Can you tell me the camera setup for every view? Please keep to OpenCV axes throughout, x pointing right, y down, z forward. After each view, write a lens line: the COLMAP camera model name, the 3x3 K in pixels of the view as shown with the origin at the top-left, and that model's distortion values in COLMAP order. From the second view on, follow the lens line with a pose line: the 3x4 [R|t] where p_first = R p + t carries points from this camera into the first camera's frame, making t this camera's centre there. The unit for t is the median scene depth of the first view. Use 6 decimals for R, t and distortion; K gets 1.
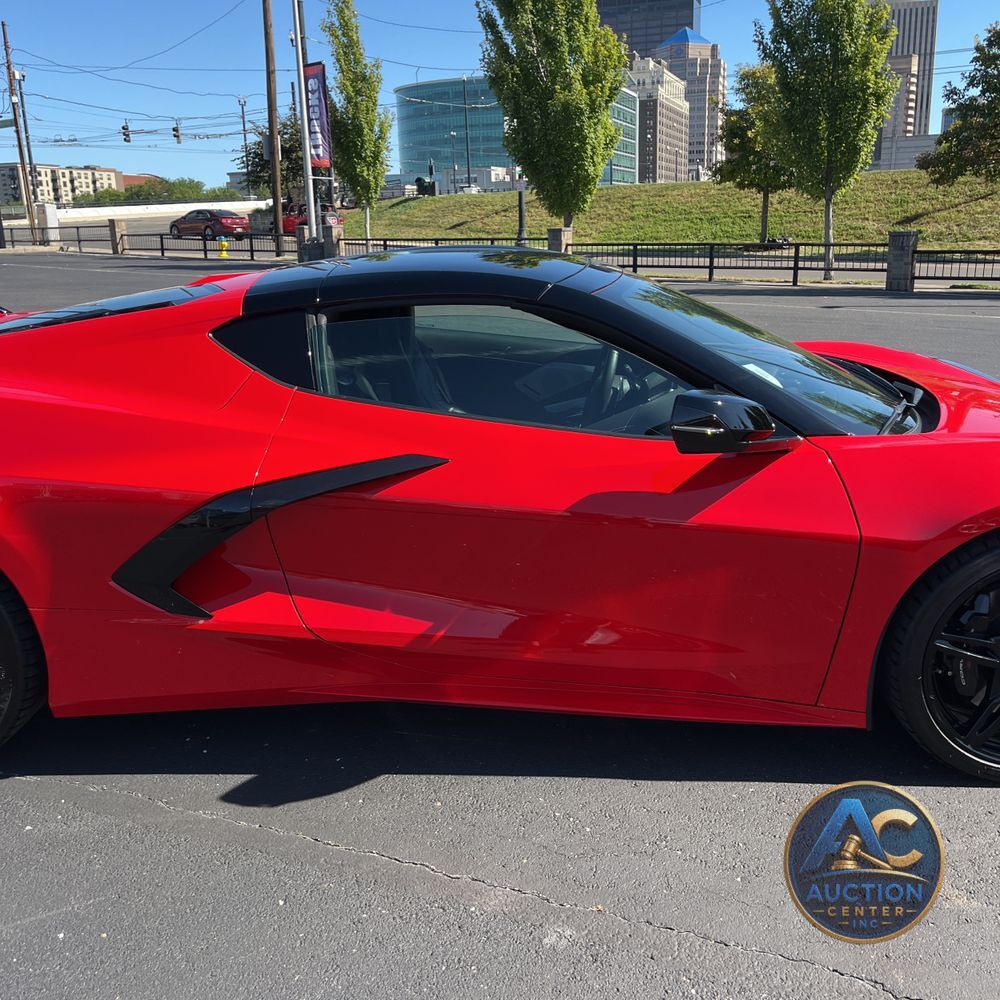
lens RADIAL K [[1006.8, 0, 503.8], [0, 1006.8, 503.7], [0, 0, 1]] dist [0.015215, 0.014795]
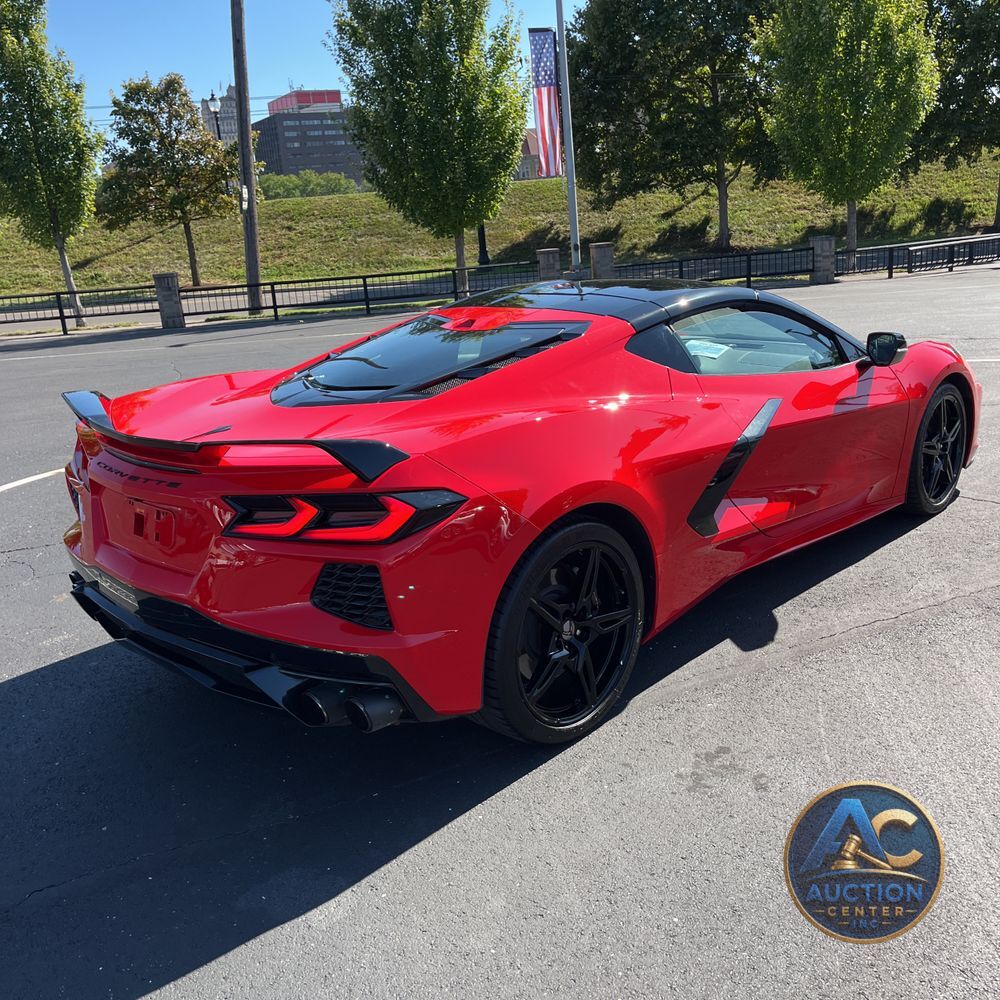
lens RADIAL K [[1032.4, 0, 500.0], [0, 1032.4, 500.0], [0, 0, 1]] dist [0.020346, 0.034192]
pose [[0.661208, -0.229434, 0.714258, -0.122241], [0.265166, 0.962105, 0.063576, -0.008617], [-0.701777, 0.147359, 0.696989, 0.013655]]
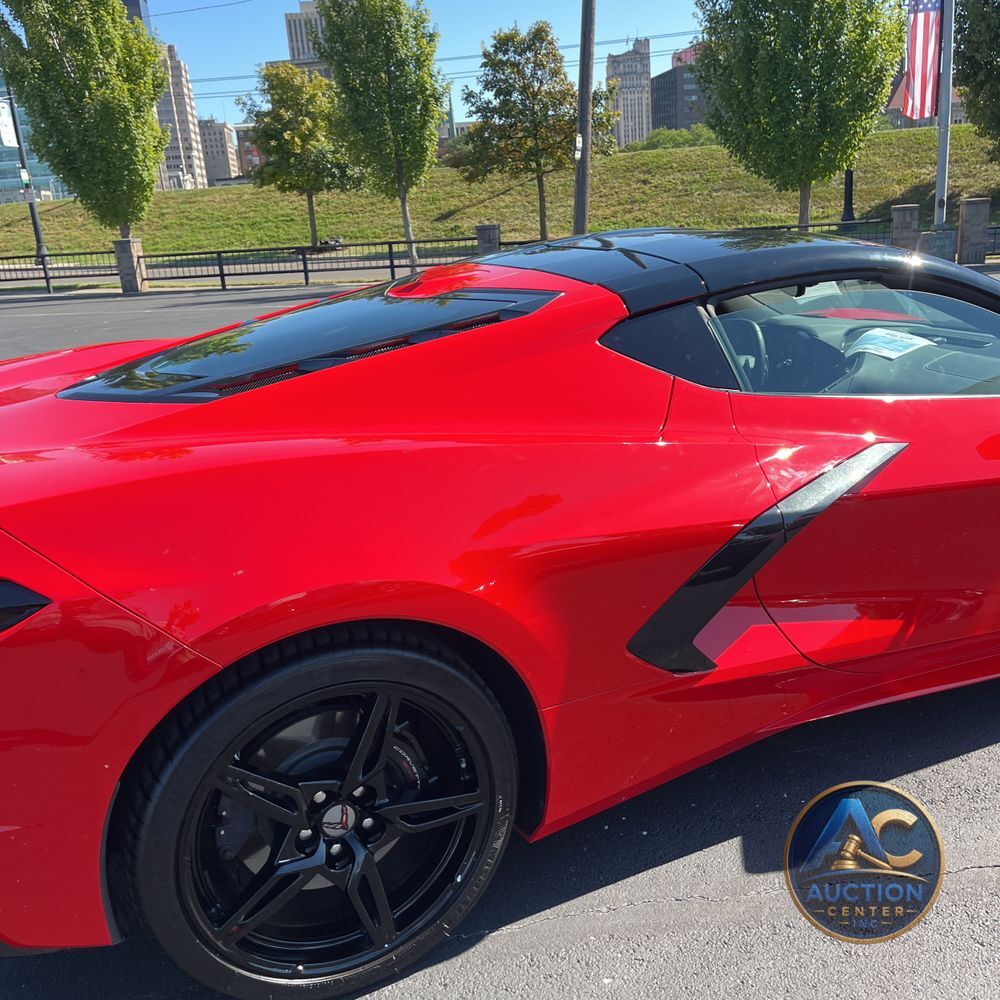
lens RADIAL K [[1007.2, 0, 497.6], [0, 1007.2, 522.0], [0, 0, 1]] dist [0.059974, -0.072181]
pose [[0.886873, -0.175480, 0.427392, -0.062918], [0.171335, 0.984019, 0.048488, -0.006416], [-0.429070, 0.030225, 0.902765, 0.024050]]
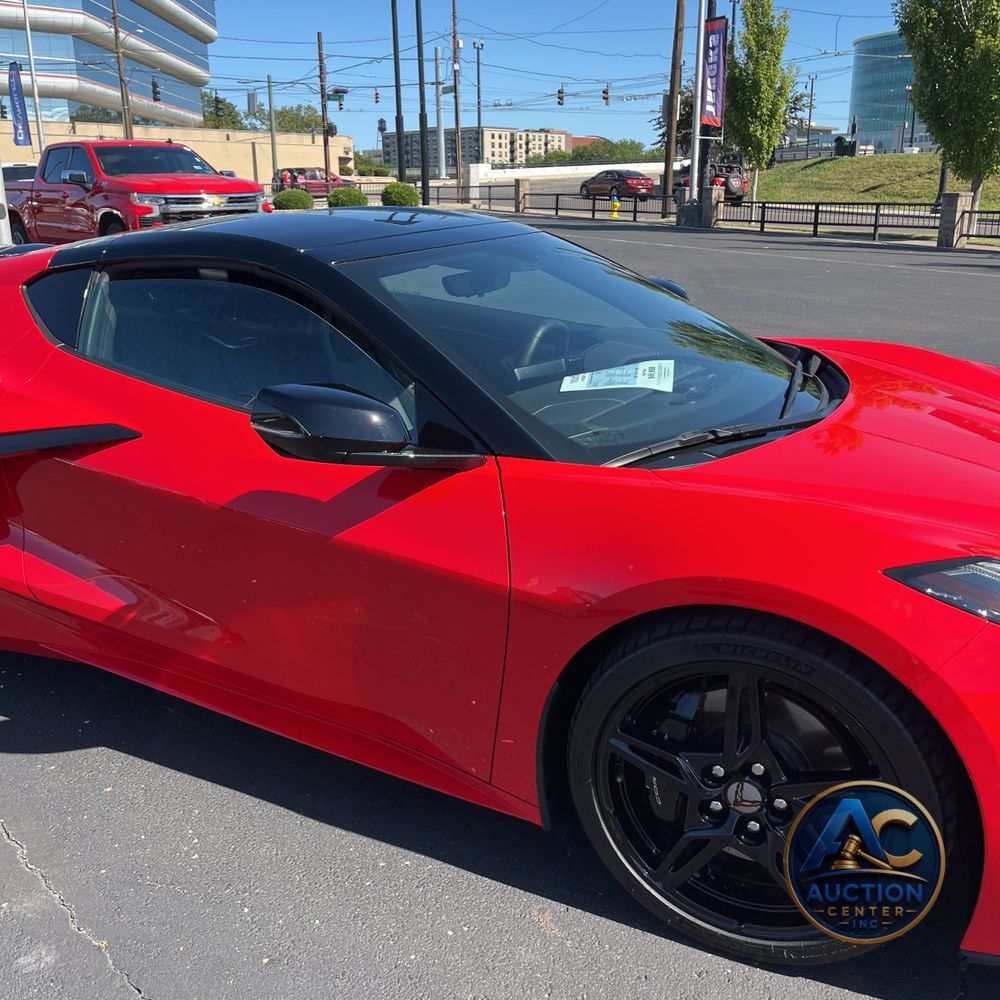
lens RADIAL K [[1006.2, 0, 498.2], [0, 1006.2, 488.3], [0, 0, 1]] dist [0.048163, -0.045242]
pose [[0.913981, 0.130730, -0.384120, 0.047342], [-0.122922, 0.991399, 0.044927, -0.005831], [0.386690, 0.006154, 0.922189, 0.019827]]
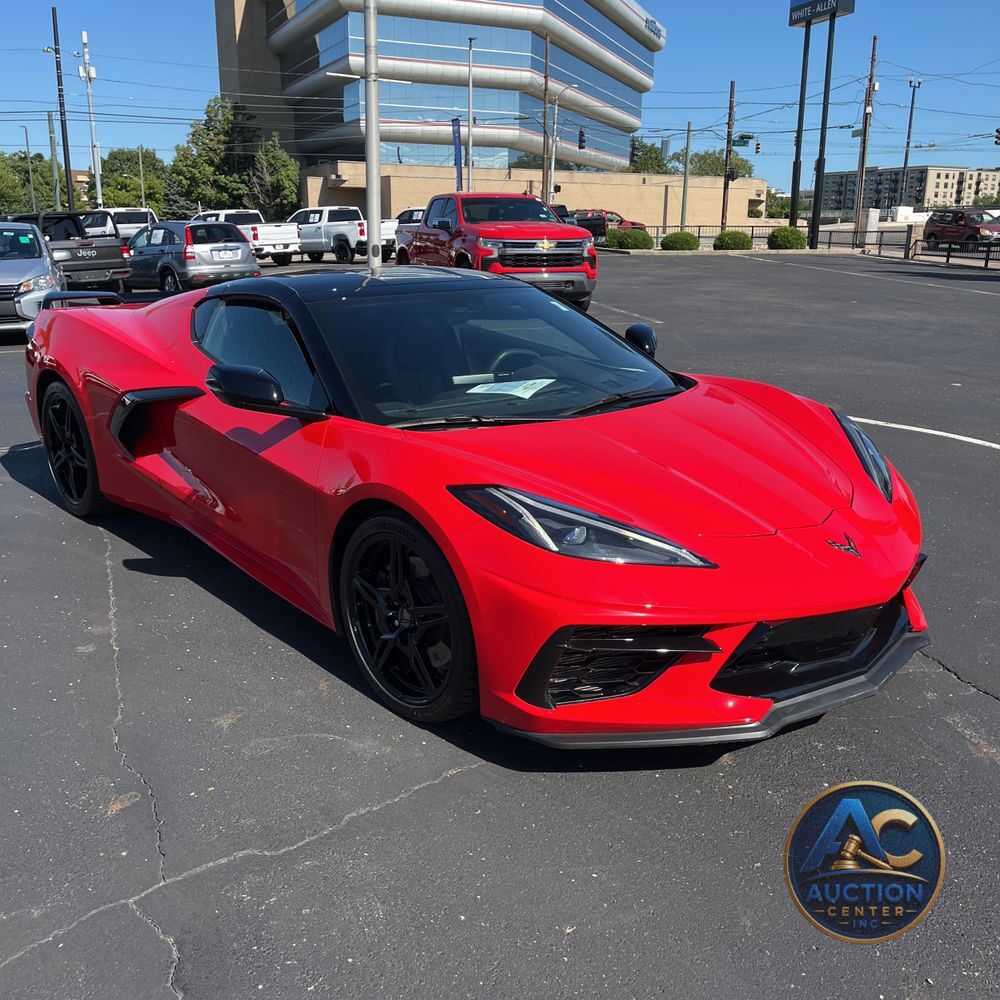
lens RADIAL K [[1006.8, 0, 503.8], [0, 1006.8, 503.7], [0, 0, 1]] dist [0.015215, 0.014795]
pose [[0.685380, 0.221903, -0.693551, 0.112853], [-0.222953, 0.970644, 0.090233, -0.009647], [0.693214, 0.092785, 0.714734, 0.013232]]
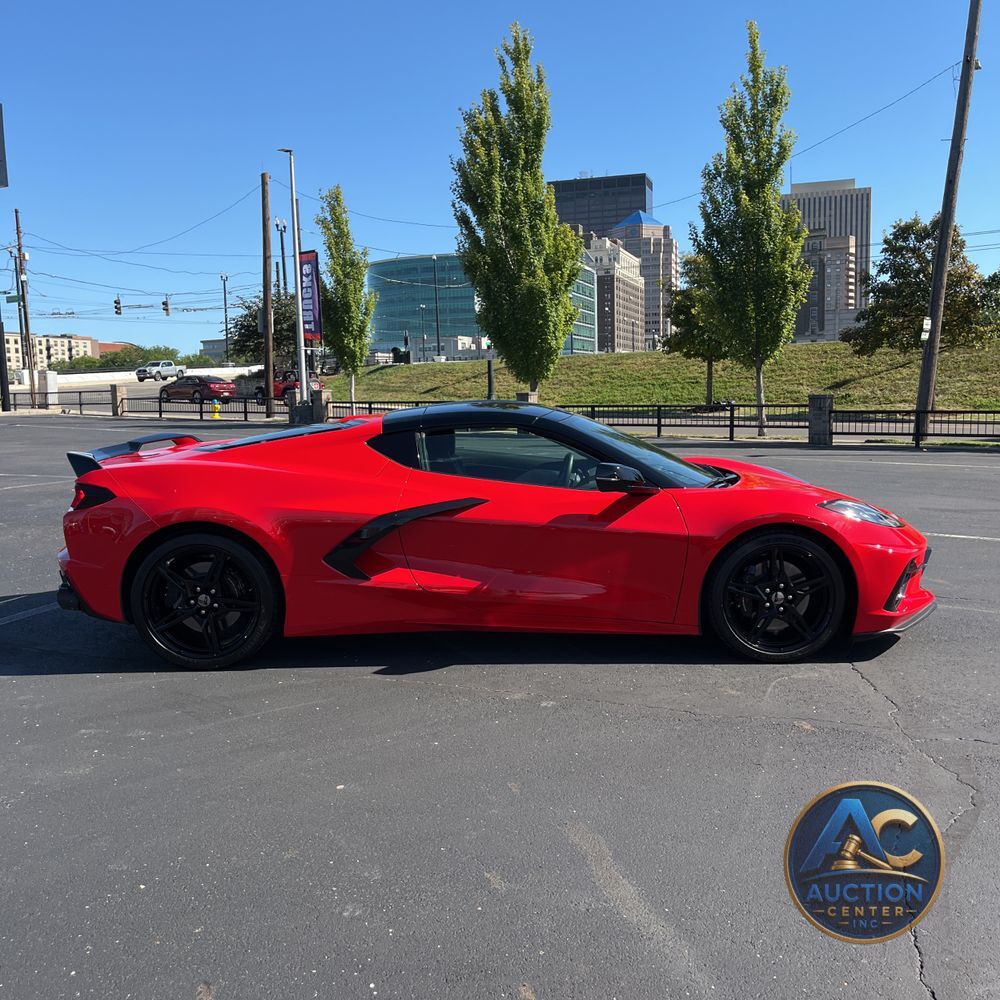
lens RADIAL K [[1007.2, 0, 497.6], [0, 1007.2, 522.0], [0, 0, 1]] dist [0.059974, -0.072181]
pose [[0.999604, -0.004249, 0.027823, -0.007309], [0.008079, 0.990257, -0.139019, 0.021918], [-0.026962, 0.139188, 0.989899, -0.078454]]
